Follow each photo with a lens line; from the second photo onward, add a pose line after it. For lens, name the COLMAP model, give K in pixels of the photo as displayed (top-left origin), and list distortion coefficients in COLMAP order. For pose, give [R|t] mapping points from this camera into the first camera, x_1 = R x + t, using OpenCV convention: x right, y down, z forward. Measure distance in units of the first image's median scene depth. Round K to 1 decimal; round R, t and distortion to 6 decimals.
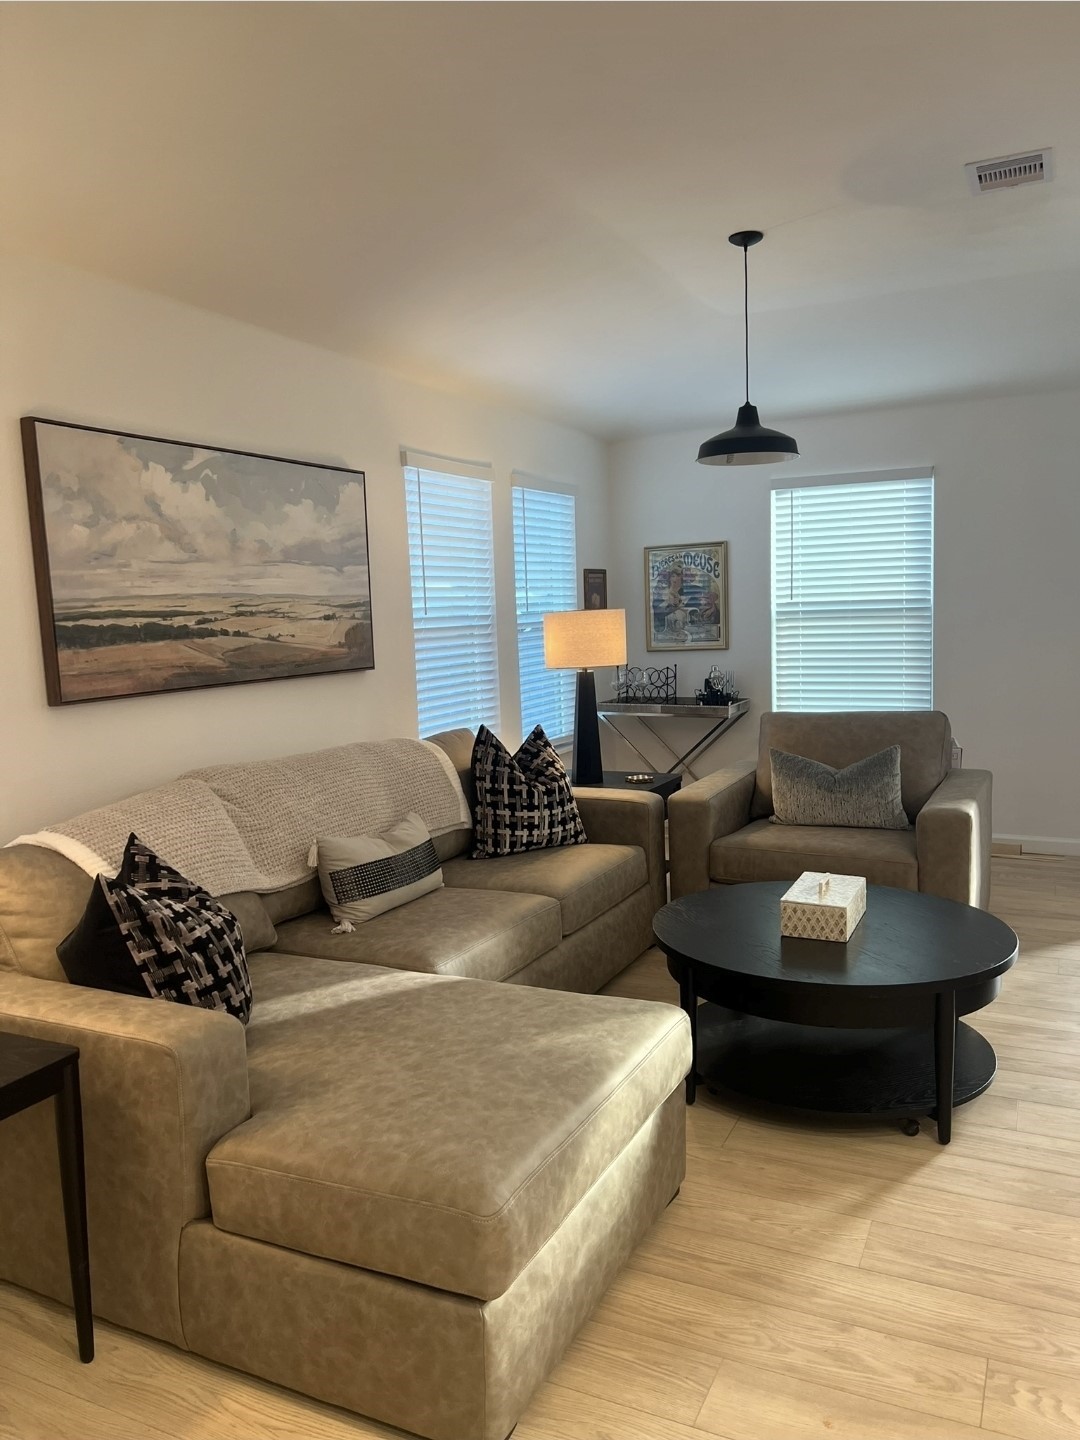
lens RADIAL K [[1070.0, 0, 536.3], [0, 1070.0, 741.8], [0, 0, 1]] dist [0.078704, -0.120865]
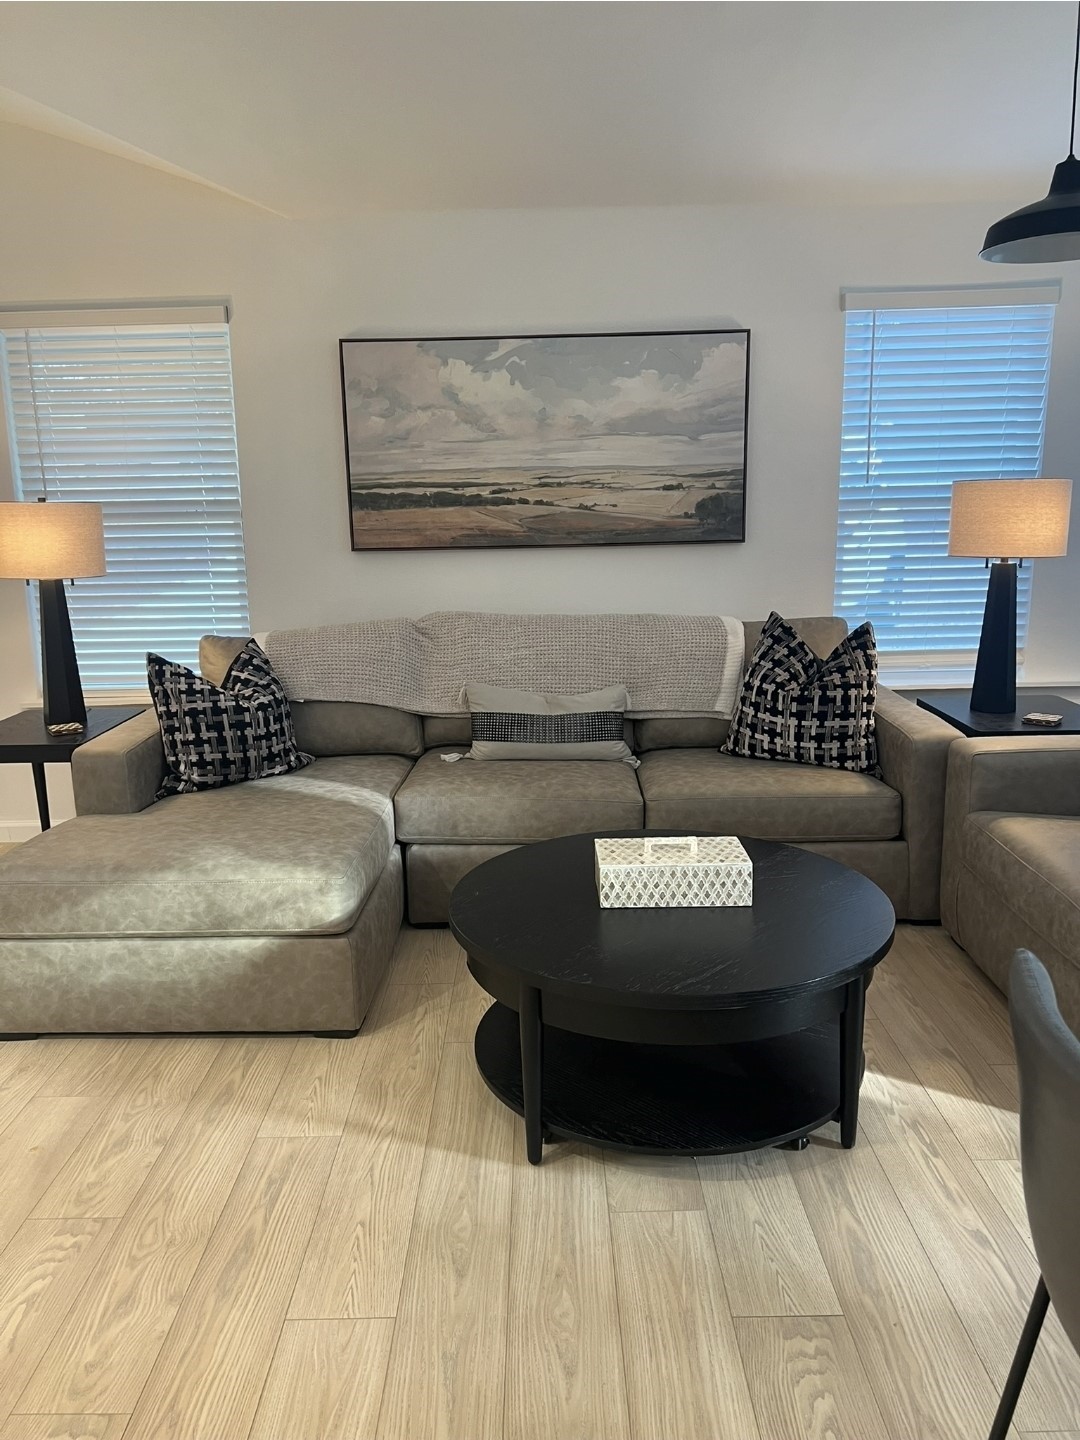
lens RADIAL K [[1070.0, 0, 536.3], [0, 1070.0, 741.8], [0, 0, 1]] dist [0.078704, -0.120865]
pose [[0.434120, 0.220764, -0.873386, 0.816865], [-0.107654, 0.975273, 0.193009, -0.075790], [0.894400, 0.010234, 0.447152, 0.512294]]
